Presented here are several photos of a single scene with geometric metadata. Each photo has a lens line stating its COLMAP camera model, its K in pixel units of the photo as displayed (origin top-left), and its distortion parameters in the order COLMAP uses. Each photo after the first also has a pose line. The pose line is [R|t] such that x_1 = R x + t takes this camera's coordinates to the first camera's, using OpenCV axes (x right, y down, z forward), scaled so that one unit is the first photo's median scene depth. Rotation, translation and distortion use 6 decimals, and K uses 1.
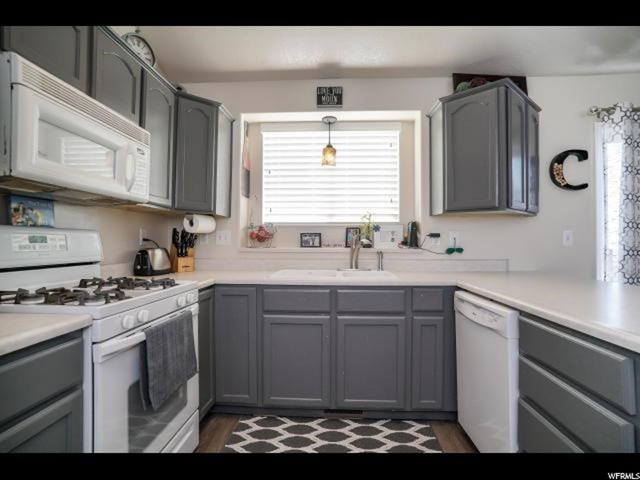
lens RADIAL K [[335.4, 0, 318.3], [0, 335.4, 238.7], [0, 0, 1]] dist [-0.080030, 0.046094]
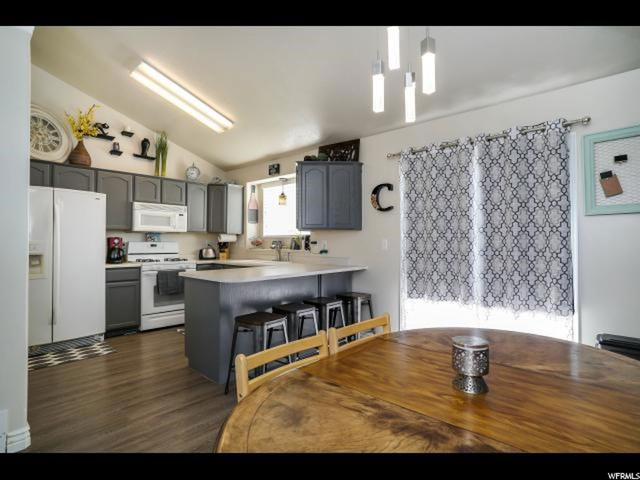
lens RADIAL K [[335.4, 0, 318.3], [0, 335.4, 238.7], [0, 0, 1]] dist [-0.080030, 0.046094]
pose [[0.781779, -0.009316, -0.623486, 1.482856], [0.006694, 0.999956, -0.006548, -0.019614], [0.623519, 0.000945, 0.781807, -0.352211]]
